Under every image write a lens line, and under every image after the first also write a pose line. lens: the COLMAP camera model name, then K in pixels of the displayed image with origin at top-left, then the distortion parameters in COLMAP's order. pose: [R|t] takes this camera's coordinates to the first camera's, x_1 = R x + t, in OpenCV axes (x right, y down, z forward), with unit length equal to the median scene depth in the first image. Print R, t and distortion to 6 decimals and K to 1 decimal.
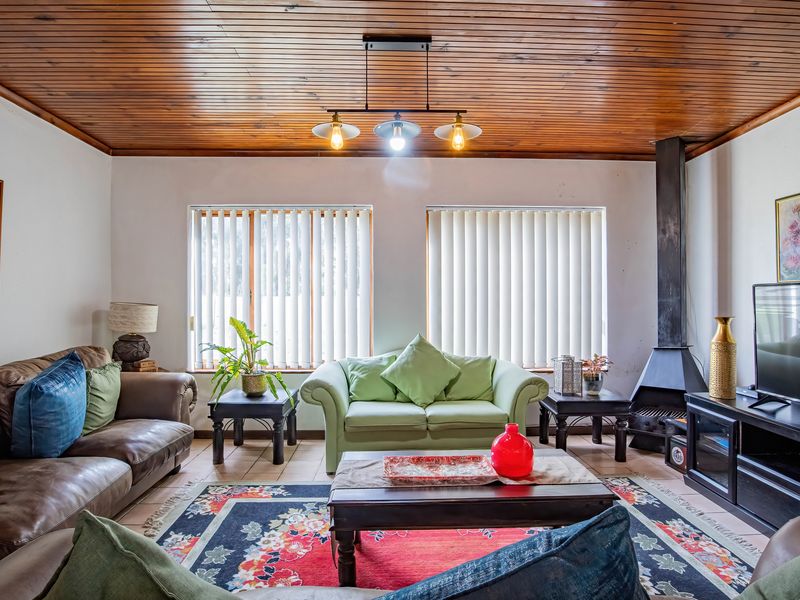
lens RADIAL K [[457.0, 0, 401.2], [0, 457.0, 299.8], [0, 0, 1]] dist [-0.033663, 0.007945]
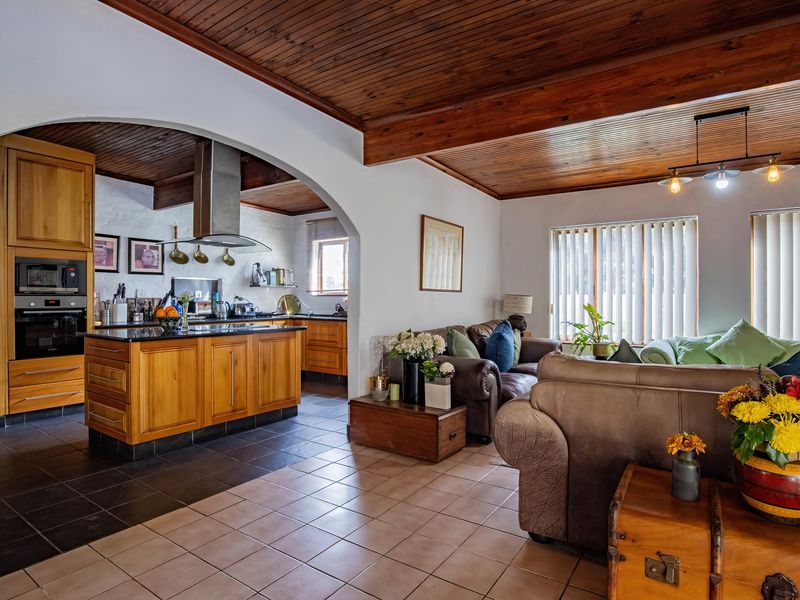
lens RADIAL K [[457.0, 0, 402.2], [0, 457.0, 301.7], [0, 0, 1]] dist [-0.033663, 0.007945]
pose [[0.810980, 0.003753, -0.585062, 0.003695], [-0.000138, 0.999981, 0.006224, 0.021666], [0.585074, -0.004967, 0.810965, -0.497944]]
